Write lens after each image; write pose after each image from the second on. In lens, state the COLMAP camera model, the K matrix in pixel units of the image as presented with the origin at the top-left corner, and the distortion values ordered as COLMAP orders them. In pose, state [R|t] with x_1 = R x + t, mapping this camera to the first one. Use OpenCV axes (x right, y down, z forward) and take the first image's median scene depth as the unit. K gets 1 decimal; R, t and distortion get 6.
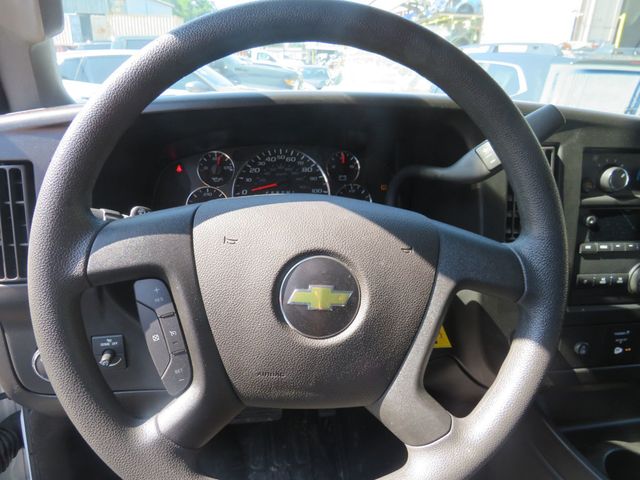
lens RADIAL K [[464.9, 0, 309.5], [0, 464.9, 241.8], [0, 0, 1]] dist [-0.023329, 0.007480]
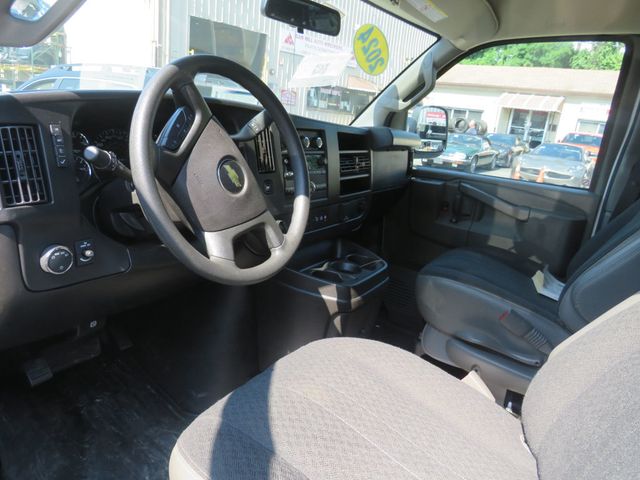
lens RADIAL K [[464.9, 0, 309.5], [0, 464.9, 241.8], [0, 0, 1]] dist [-0.023329, 0.007480]
pose [[0.682076, -0.161857, 0.713144, -0.735478], [0.189280, 0.981040, 0.041625, 0.205077], [-0.706361, 0.106593, 0.699780, -0.421646]]
